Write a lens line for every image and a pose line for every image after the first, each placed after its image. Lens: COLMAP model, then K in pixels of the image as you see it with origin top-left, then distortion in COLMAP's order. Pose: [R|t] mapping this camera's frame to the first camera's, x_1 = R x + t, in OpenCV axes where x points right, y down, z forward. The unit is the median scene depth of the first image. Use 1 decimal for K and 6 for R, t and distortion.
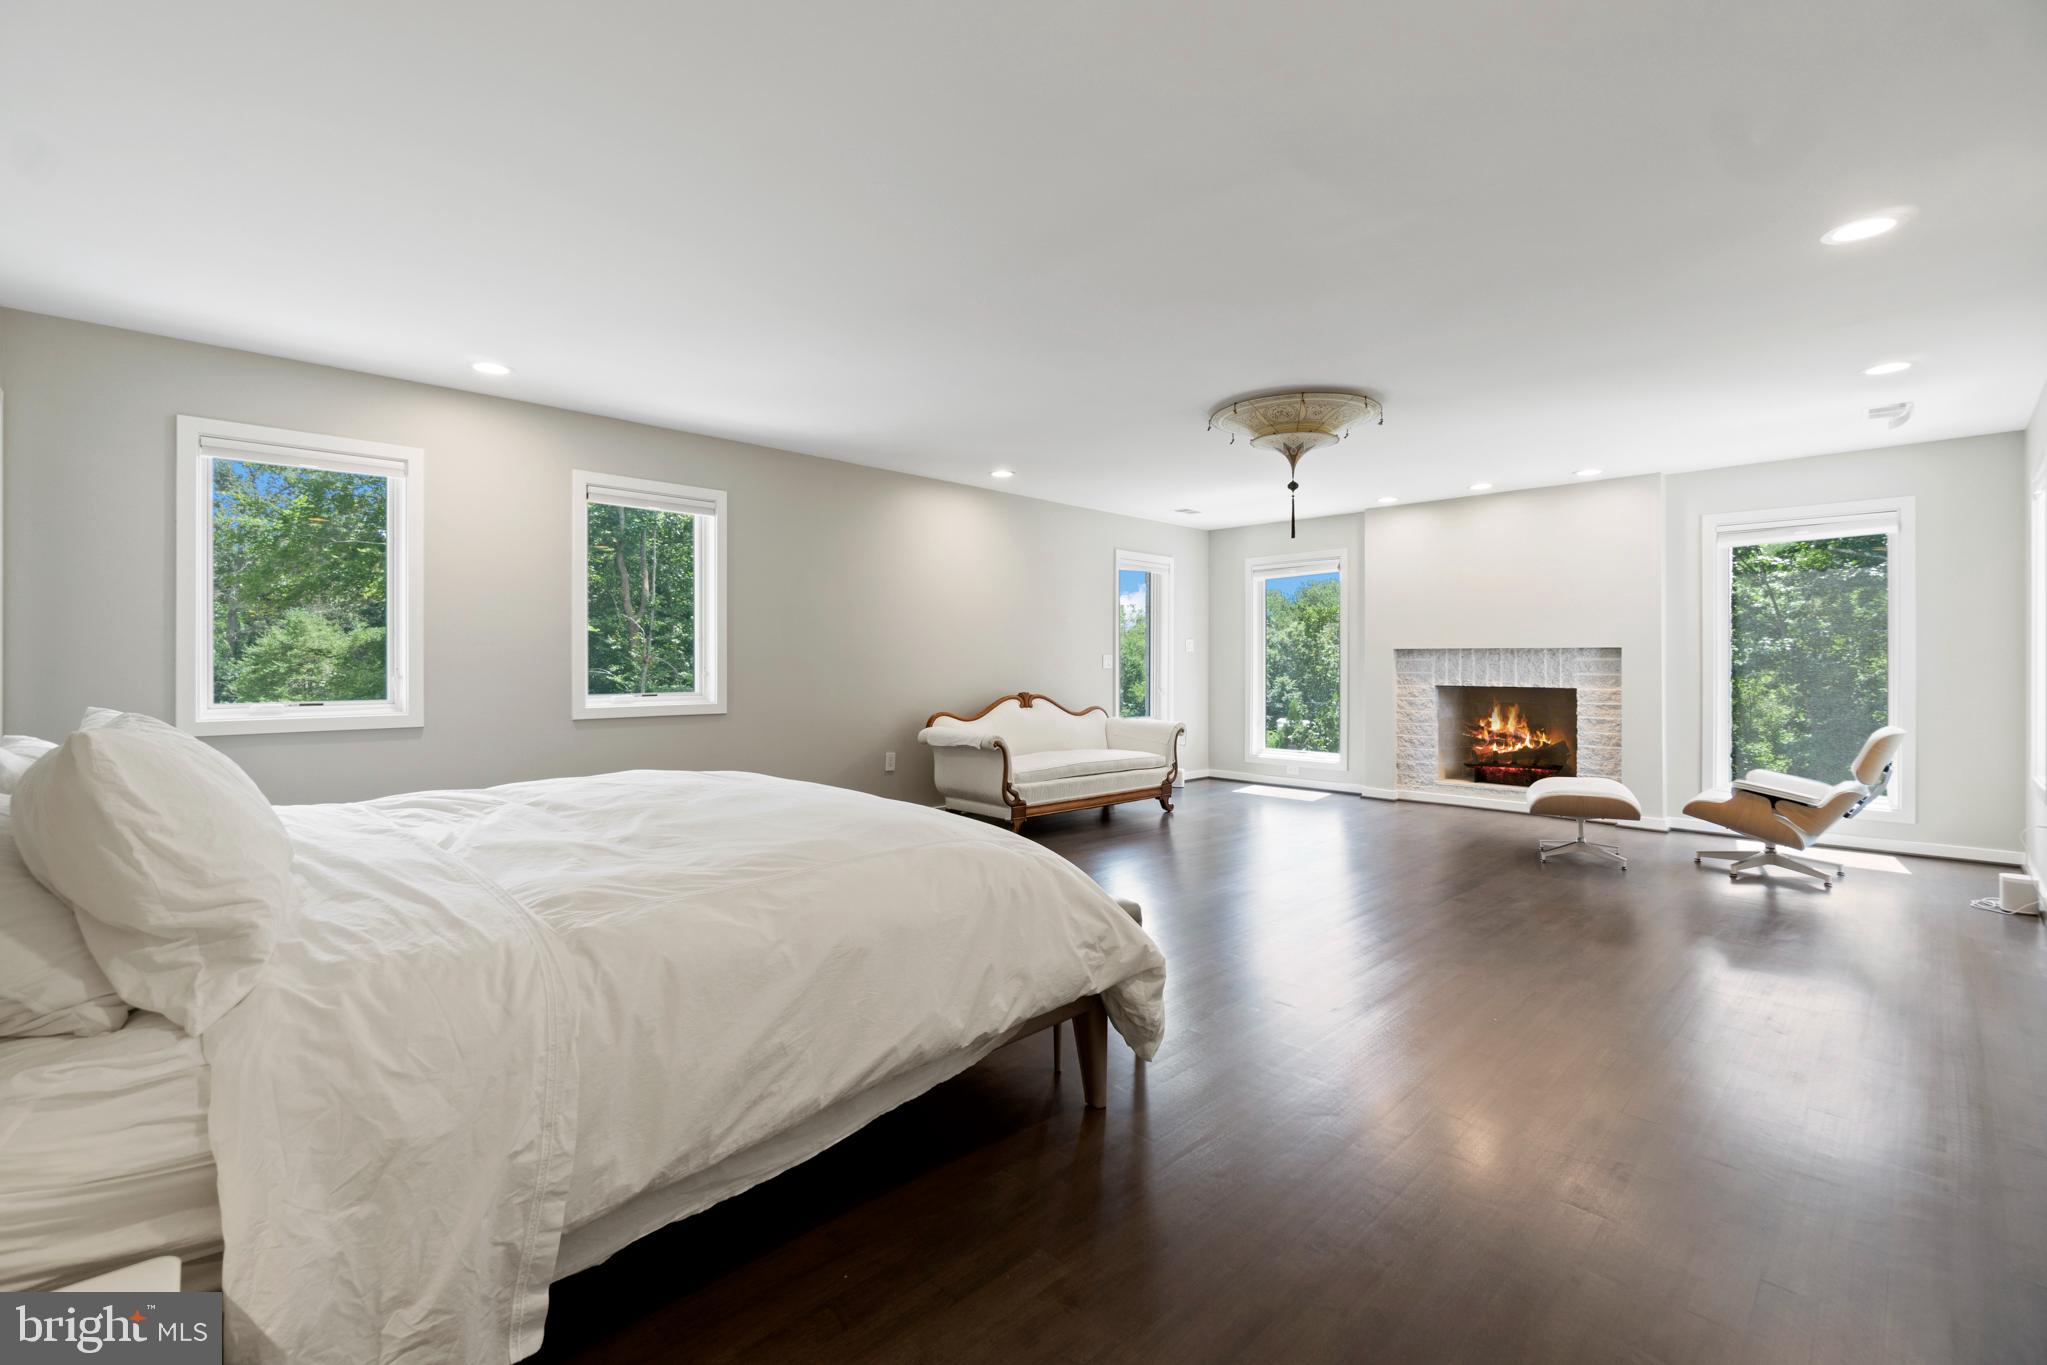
lens RADIAL K [[864.0, 0, 998.0], [0, 864.0, 680.5], [0, 0, 1]] dist [0.001086, 0.000431]
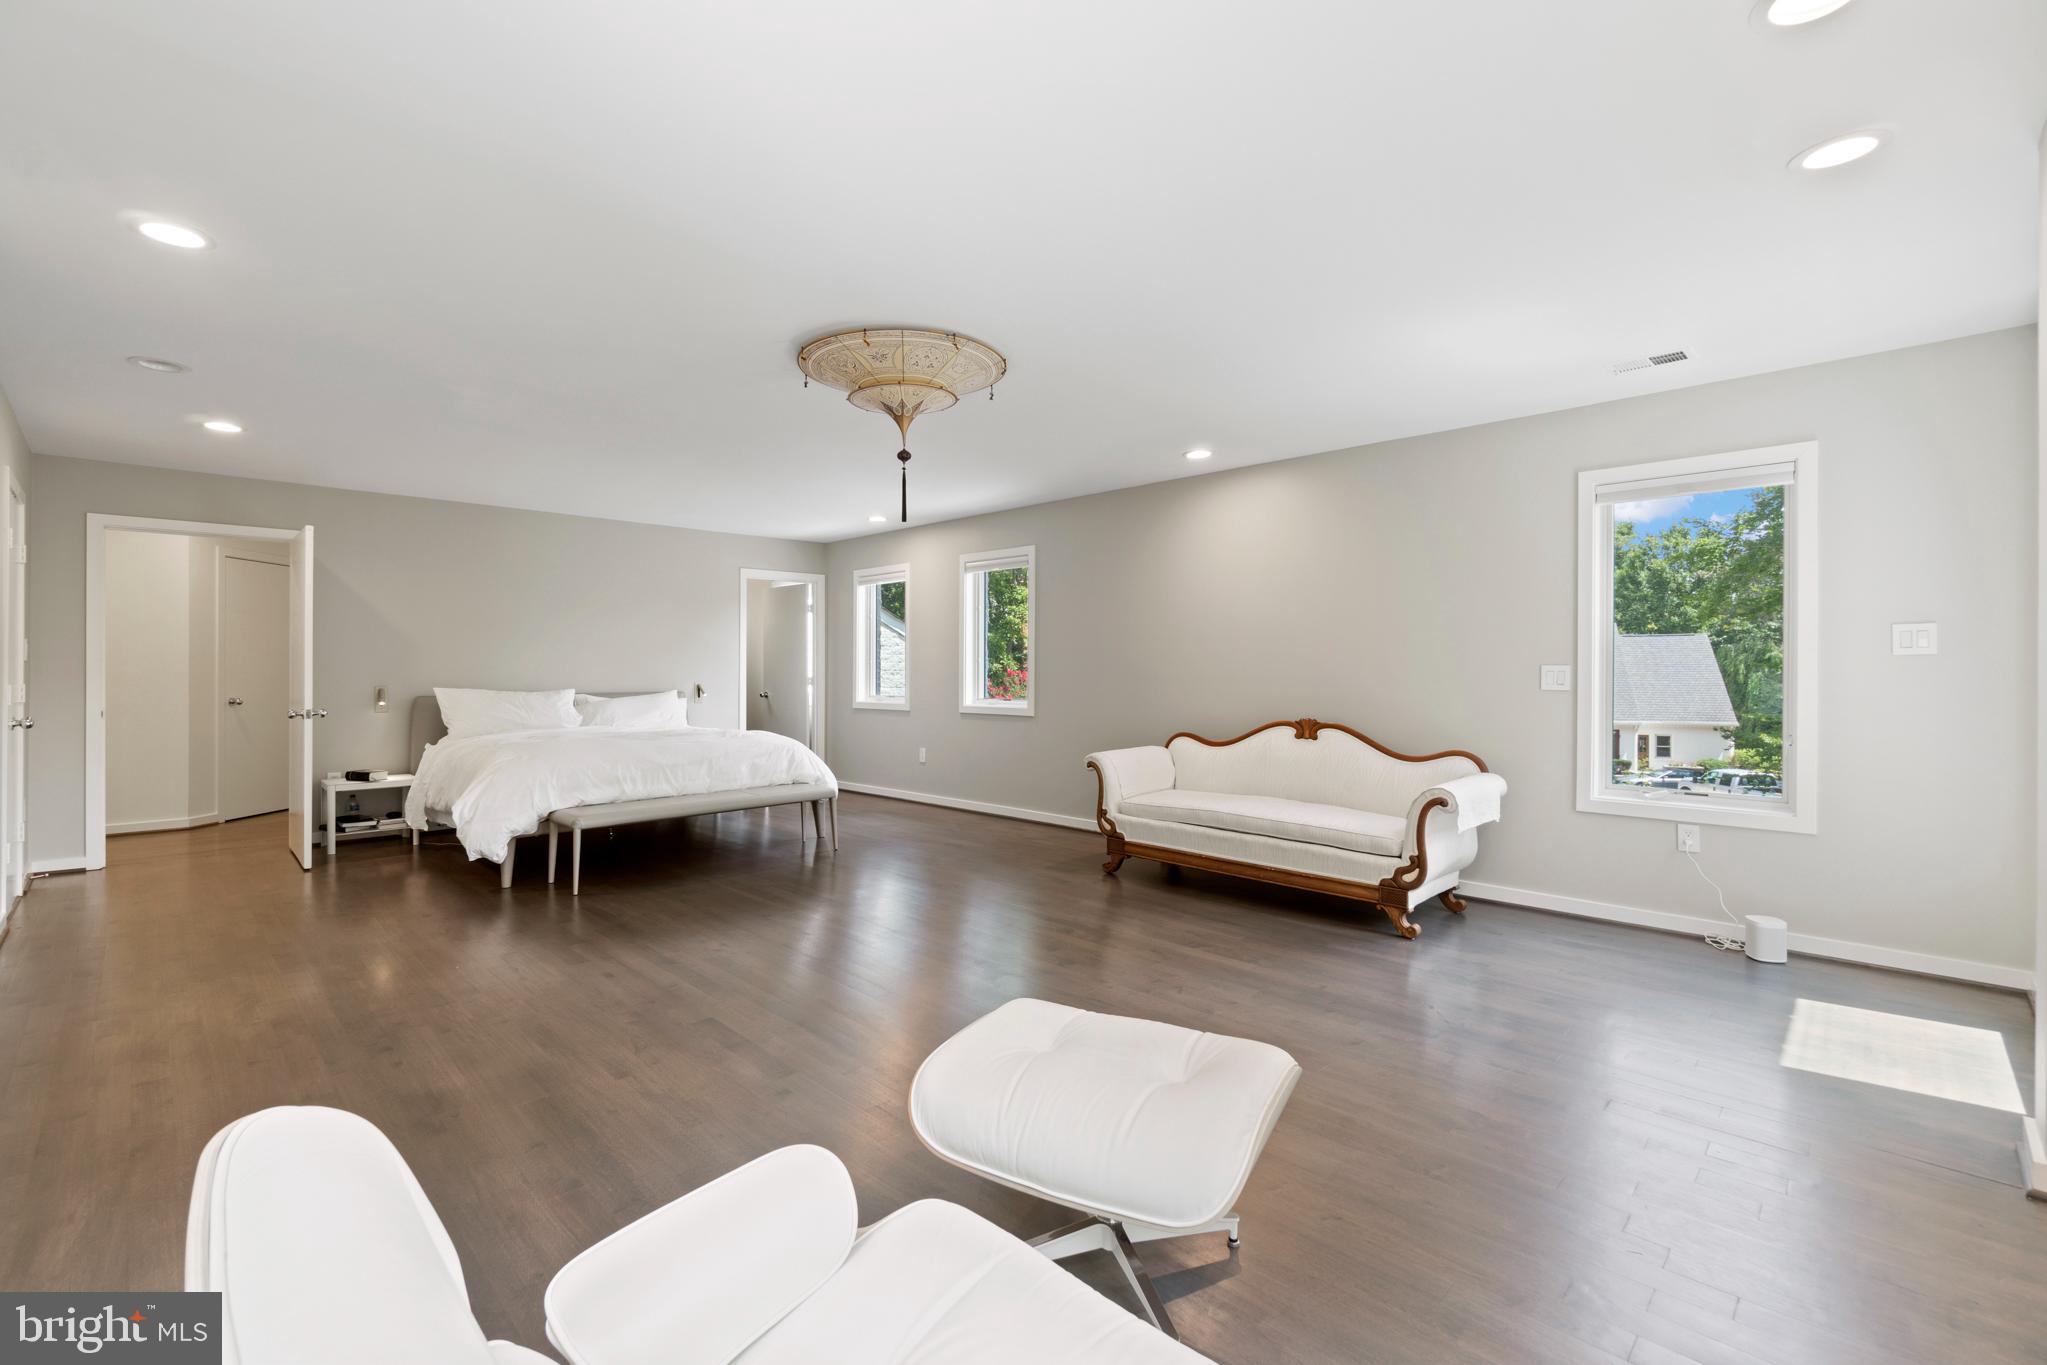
lens RADIAL K [[864.0, 0, 998.0], [0, 864.0, 680.5], [0, 0, 1]] dist [0.001086, 0.000431]
pose [[0.032024, 0.003227, -0.999482, 0.784657], [-0.026616, 0.999643, 0.002375, -0.013989], [0.999133, 0.026526, 0.032099, 0.728732]]
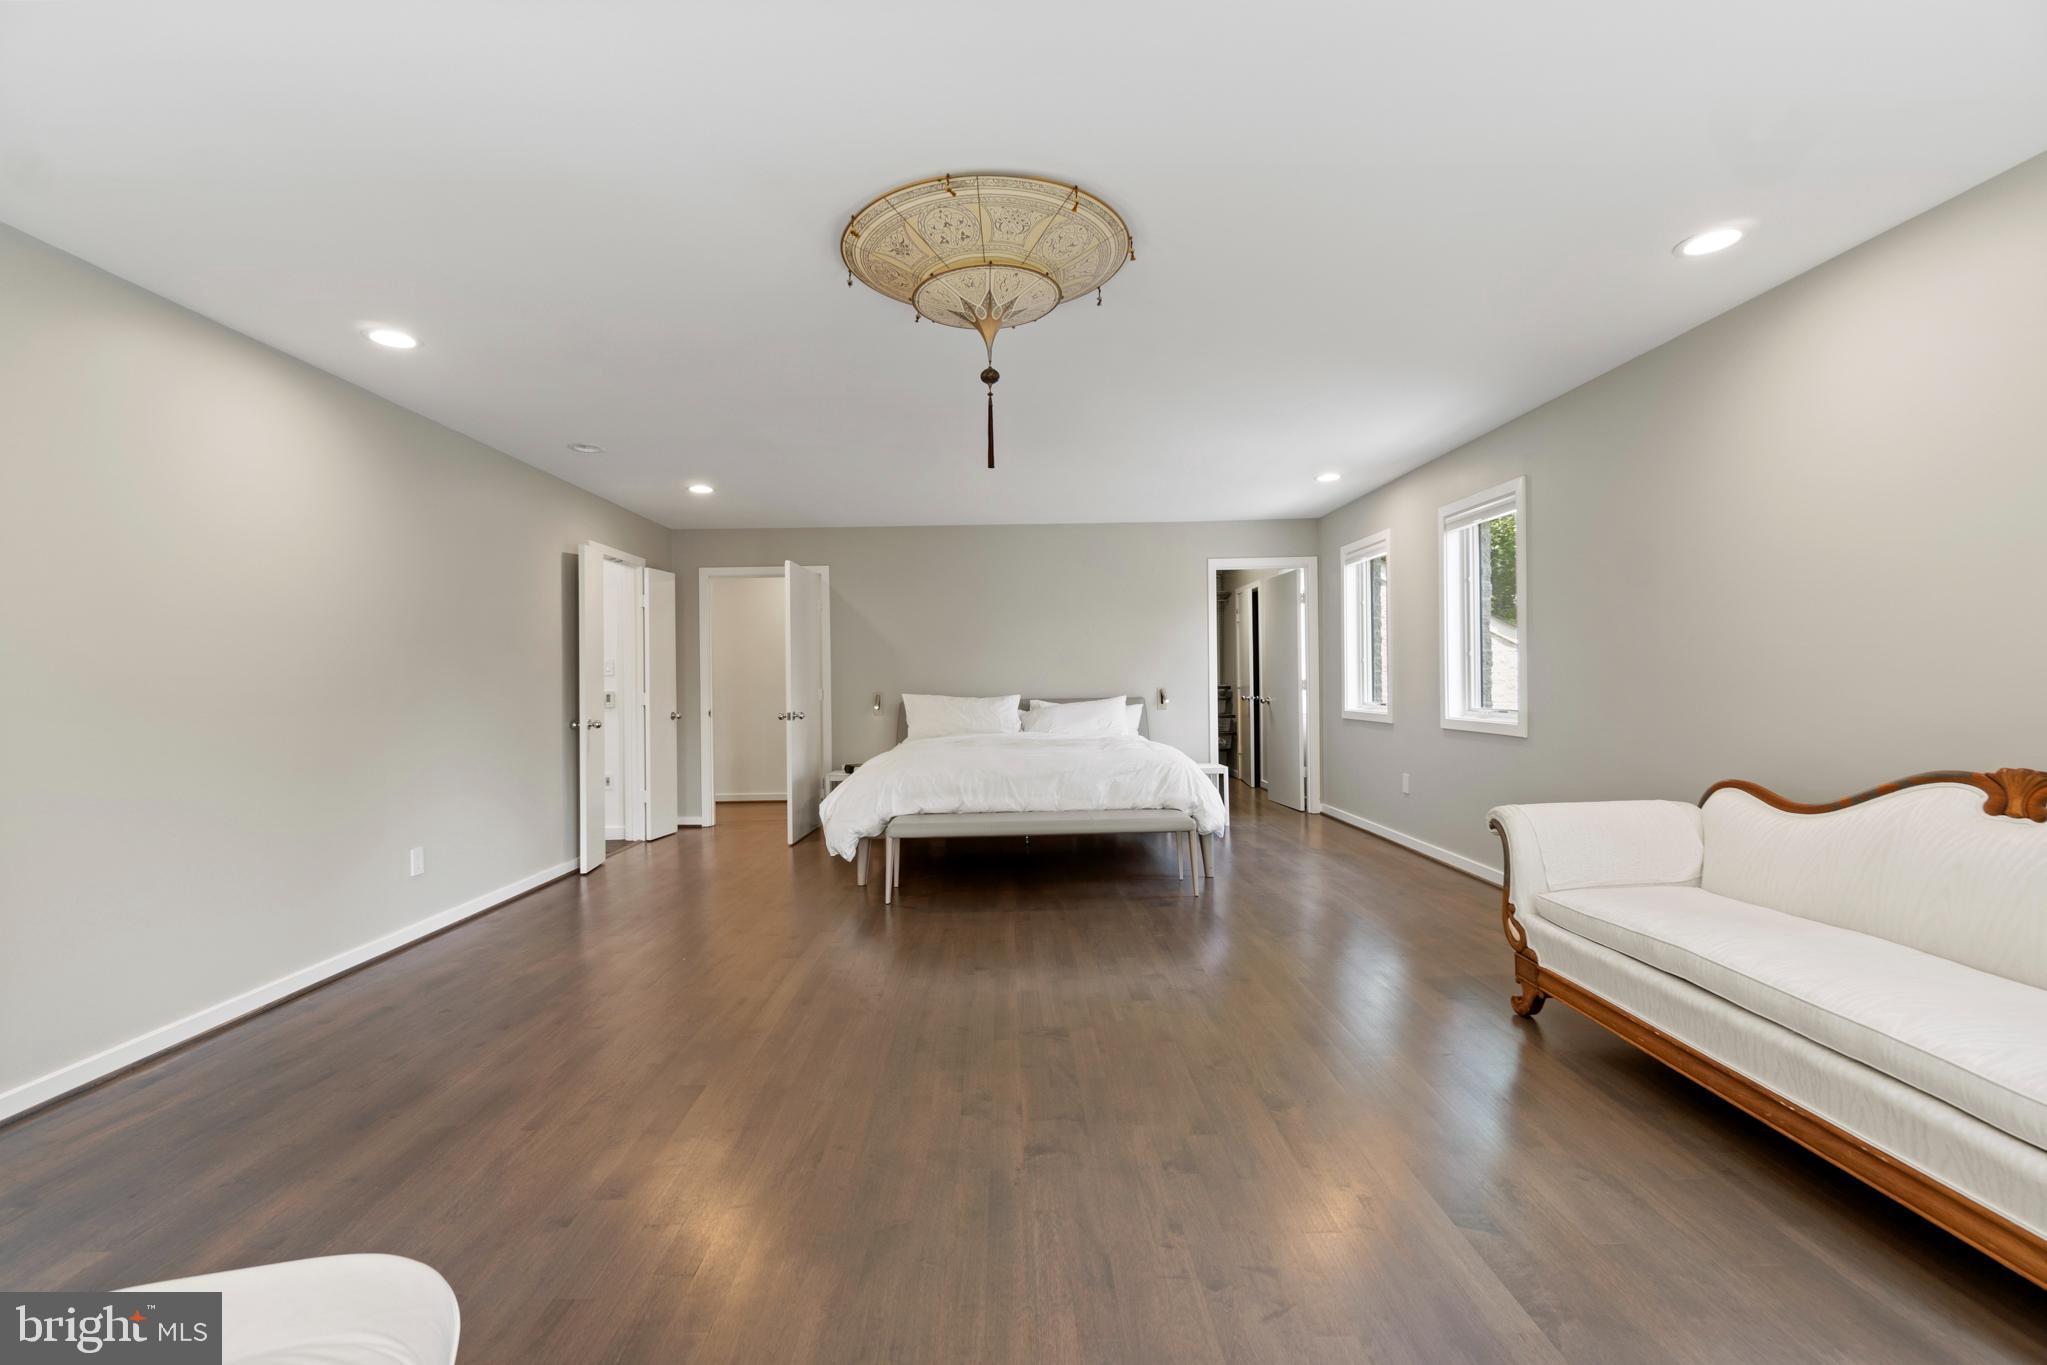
lens RADIAL K [[872.1, 0, 1023.5], [0, 872.1, 682.5], [0, 0, 1]] dist [-0.000167, -0.000459]
pose [[-0.661166, 0.006530, -0.750211, 0.524010], [-0.008671, 0.999829, 0.016345, -0.020342], [0.750189, 0.017311, -0.660996, 0.961034]]
